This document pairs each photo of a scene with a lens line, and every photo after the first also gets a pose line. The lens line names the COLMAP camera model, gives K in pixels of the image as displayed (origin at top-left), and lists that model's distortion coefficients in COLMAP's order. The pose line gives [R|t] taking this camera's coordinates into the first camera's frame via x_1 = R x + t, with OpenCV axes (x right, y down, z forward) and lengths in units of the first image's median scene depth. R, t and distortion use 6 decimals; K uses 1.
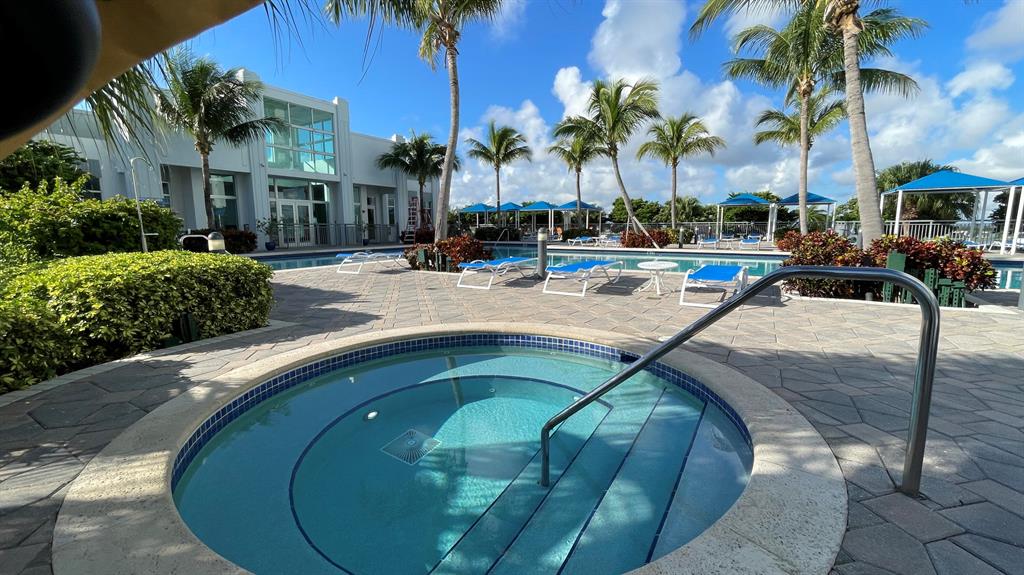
lens RADIAL K [[419.9, 0, 510.6], [0, 419.9, 283.7], [0, 0, 1]] dist [0.003042, 0.000698]
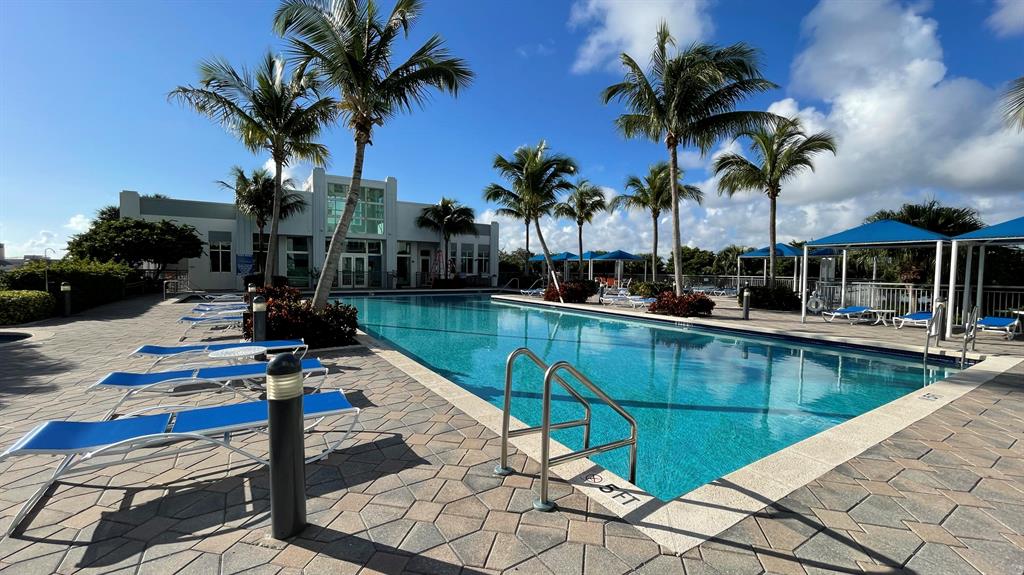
lens RADIAL K [[419.9, 0, 512.3], [0, 419.9, 286.1], [0, 0, 1]] dist [0.003042, 0.000698]
pose [[0.901206, 0.034303, -0.432031, 0.526172], [-0.076530, 0.993793, -0.080734, -0.024483], [0.426581, 0.105821, 0.898238, 0.013209]]
